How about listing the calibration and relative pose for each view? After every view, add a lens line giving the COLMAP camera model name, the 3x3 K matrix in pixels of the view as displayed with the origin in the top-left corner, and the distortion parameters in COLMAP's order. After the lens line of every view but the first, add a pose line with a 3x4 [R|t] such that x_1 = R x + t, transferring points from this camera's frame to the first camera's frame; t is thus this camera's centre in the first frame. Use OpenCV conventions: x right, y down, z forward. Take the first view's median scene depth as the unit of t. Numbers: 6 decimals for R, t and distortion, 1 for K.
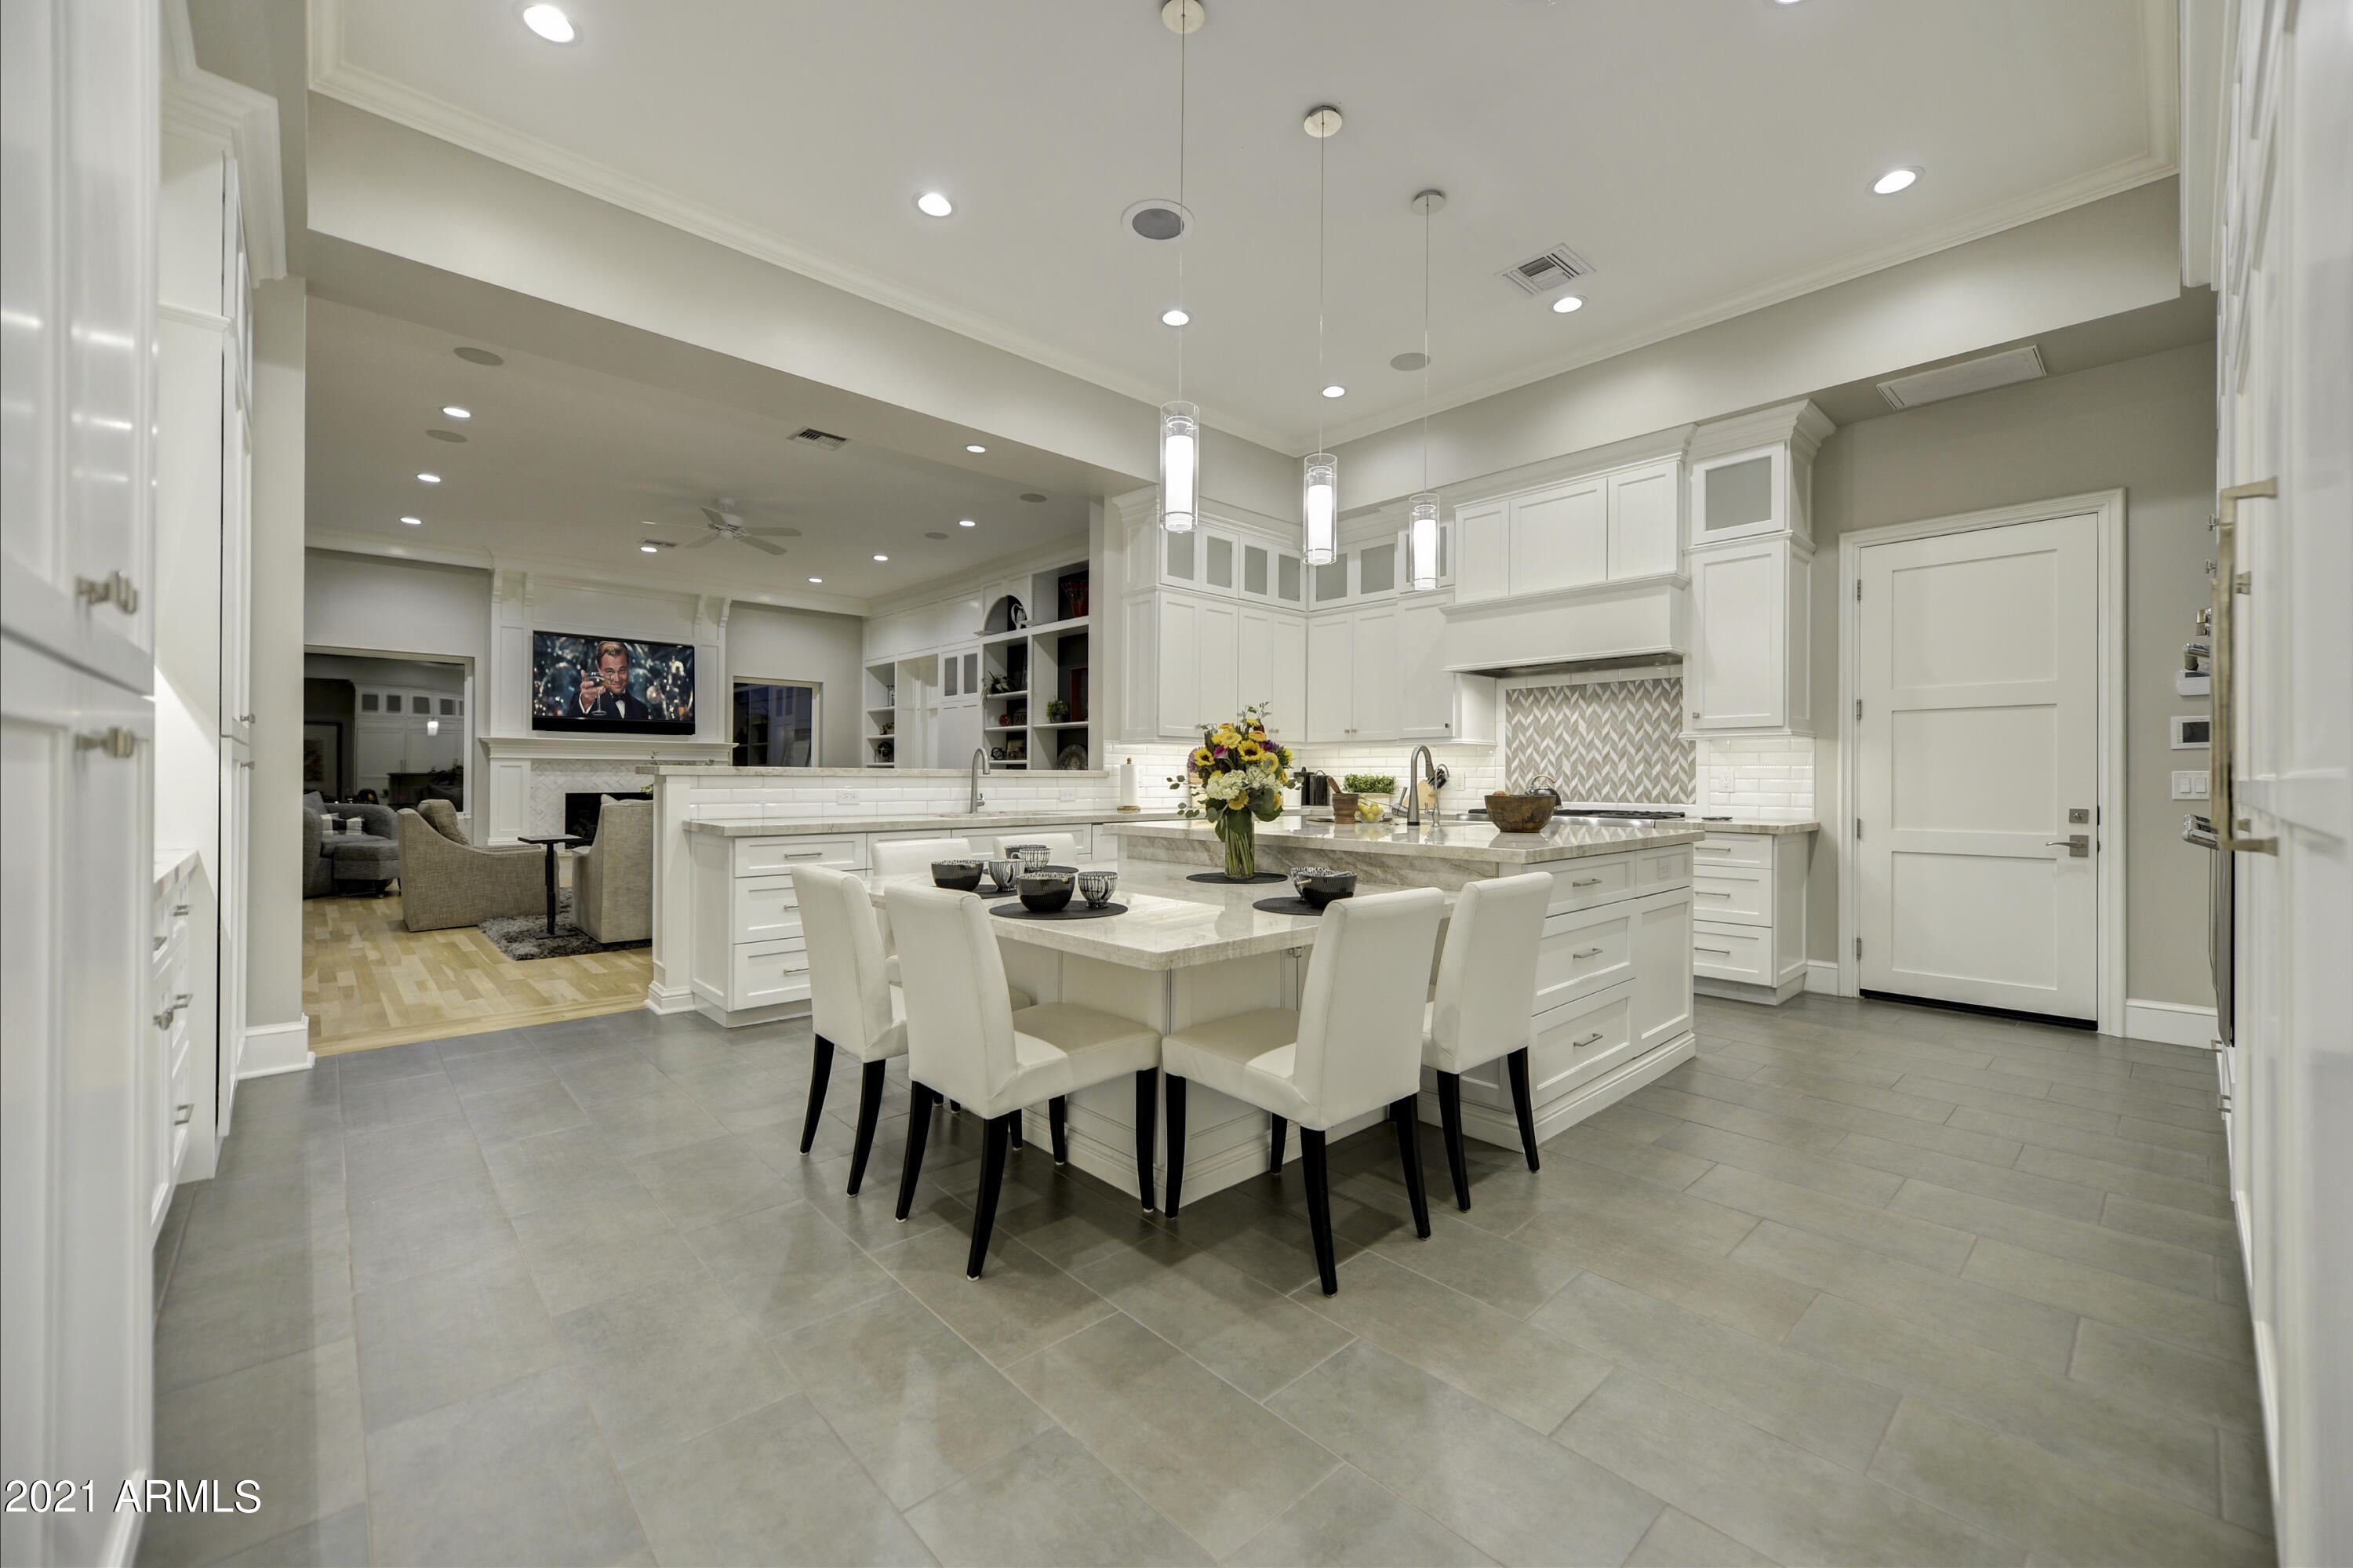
lens RADIAL K [[945.1, 0, 1217.7], [0, 945.1, 776.1], [0, 0, 1]] dist [0.004050, -0.001402]
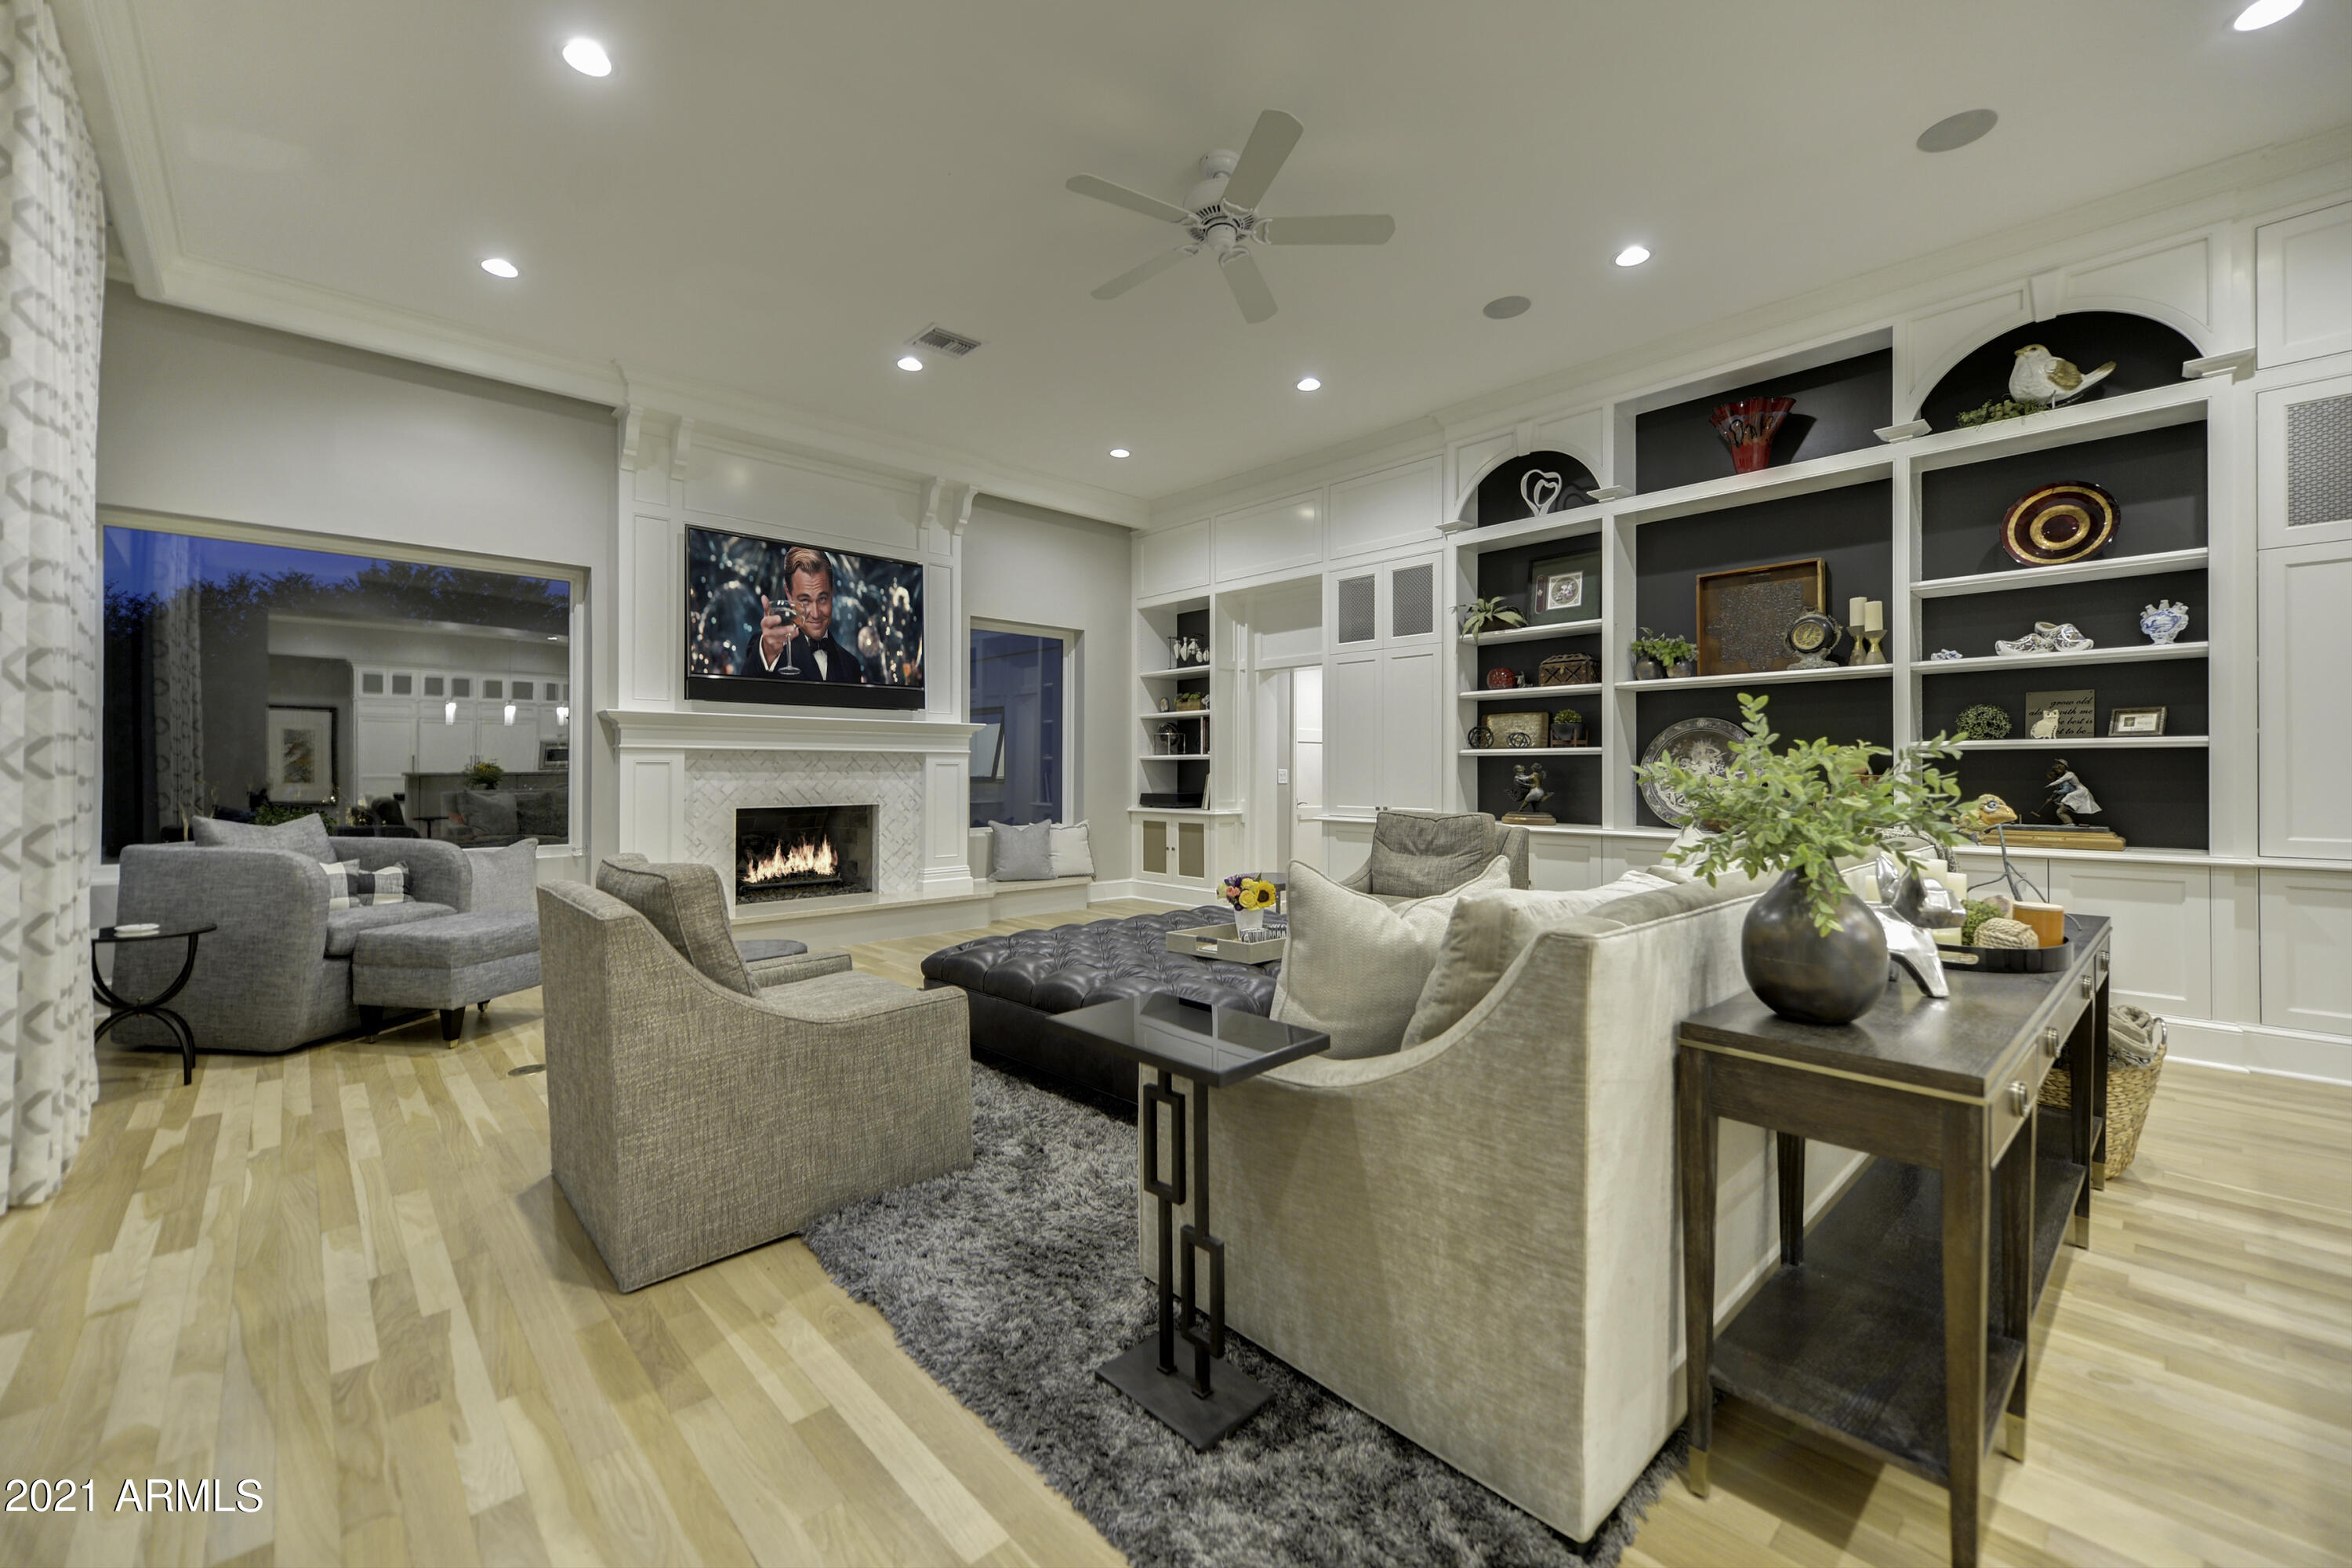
lens RADIAL K [[944.6, 0, 1178.5], [0, 944.6, 767.1], [0, 0, 1]] dist [0.004050, -0.001402]
pose [[0.999899, -0.003635, -0.013708, -0.404062], [0.003585, 0.999987, -0.003680, -0.004409], [0.013721, 0.003631, 0.999899, 0.419628]]
